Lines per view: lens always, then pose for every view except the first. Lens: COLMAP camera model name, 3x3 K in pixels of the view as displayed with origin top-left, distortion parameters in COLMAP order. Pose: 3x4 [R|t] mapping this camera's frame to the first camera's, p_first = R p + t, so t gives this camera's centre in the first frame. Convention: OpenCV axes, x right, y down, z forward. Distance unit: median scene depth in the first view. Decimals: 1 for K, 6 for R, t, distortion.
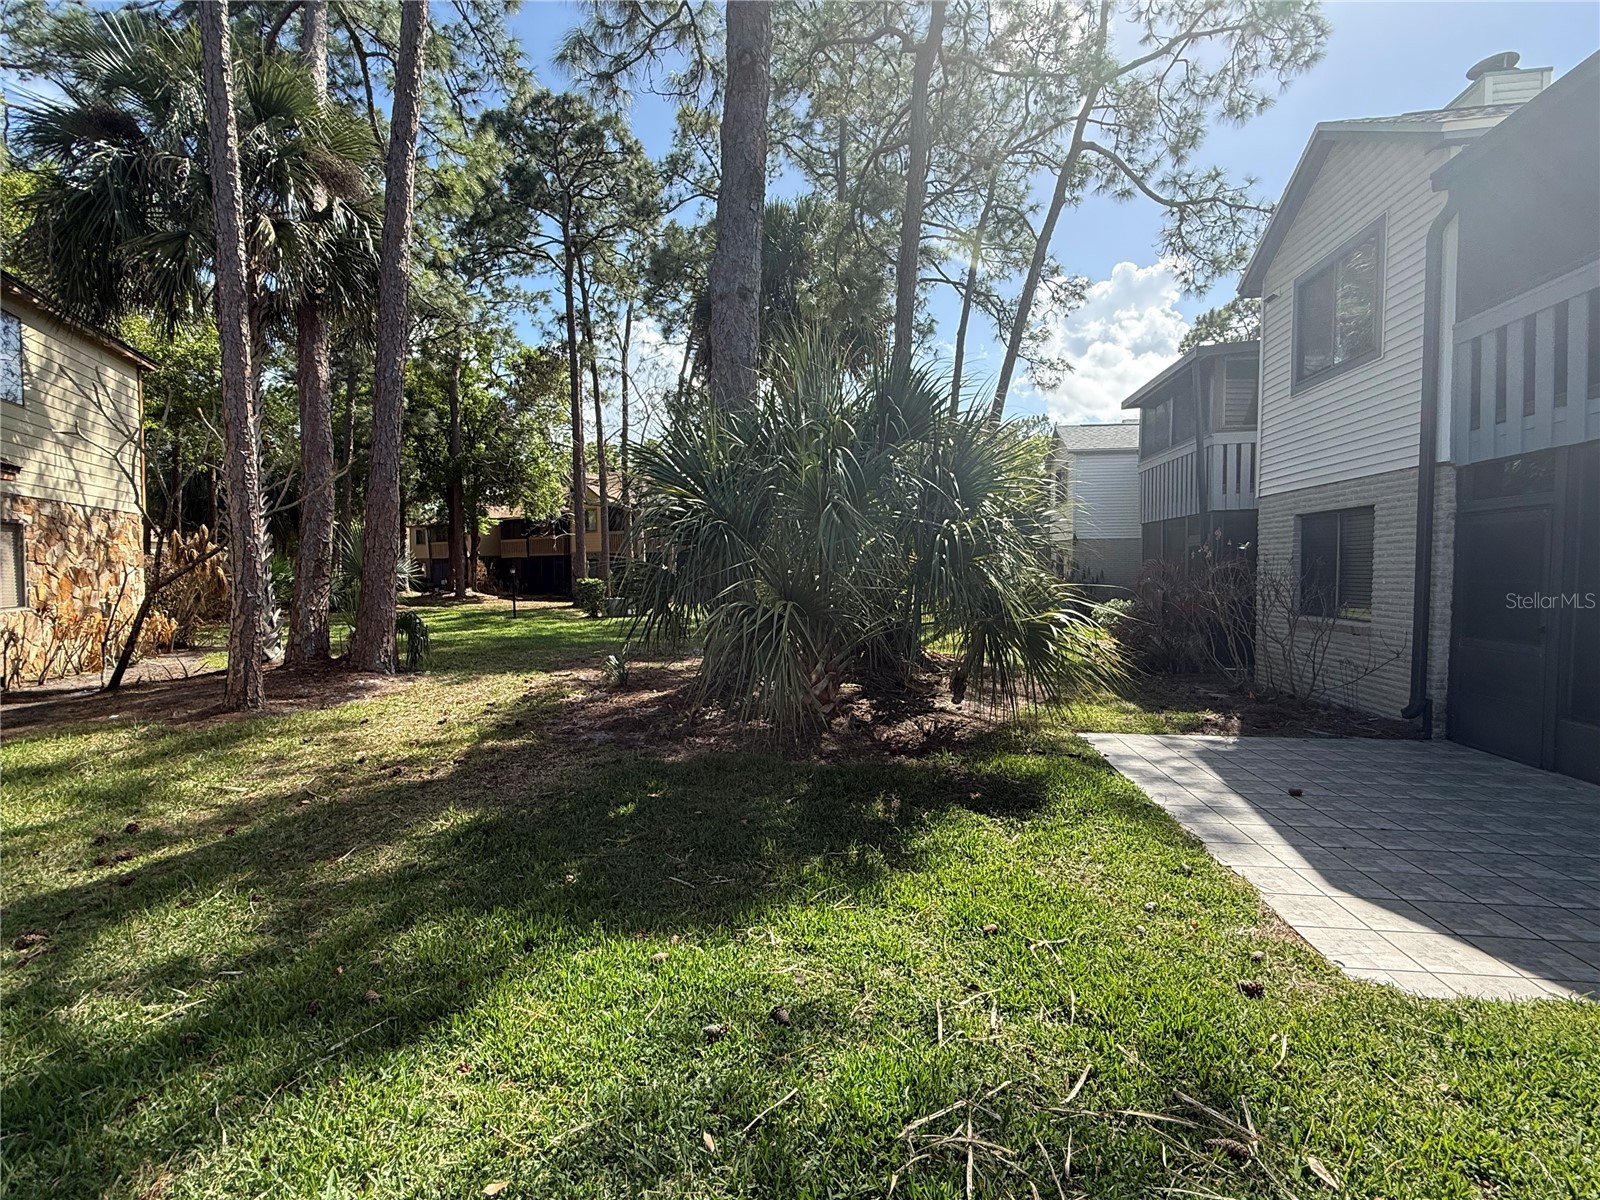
lens RADIAL K [[708.6, 0, 801.4], [0, 708.6, 596.0], [0, 0, 1]] dist [0.000664, -0.000347]
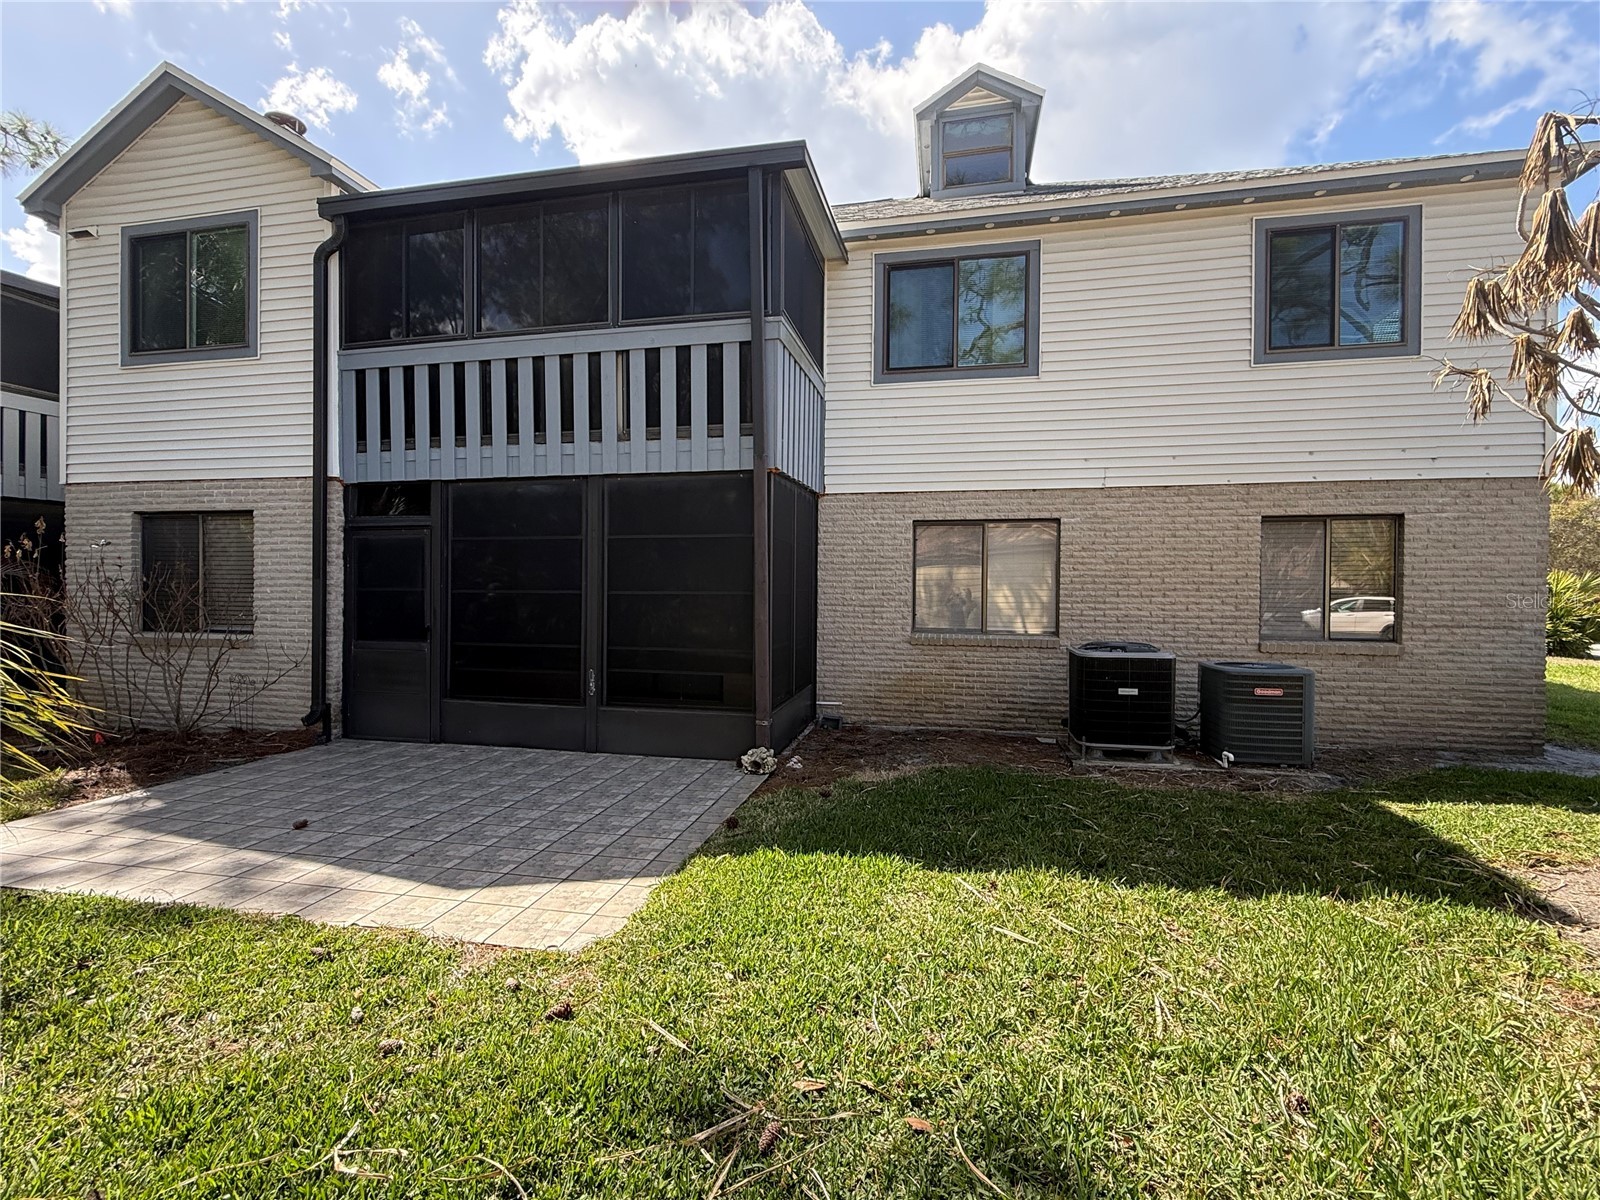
lens RADIAL K [[708.6, 0, 803.7], [0, 708.6, 599.6], [0, 0, 1]] dist [0.000664, -0.000347]
pose [[0.084124, -0.010087, 0.996404, -0.097877], [0.029572, 0.999534, 0.007621, 0.007144], [-0.996016, 0.028825, 0.084383, 0.226394]]
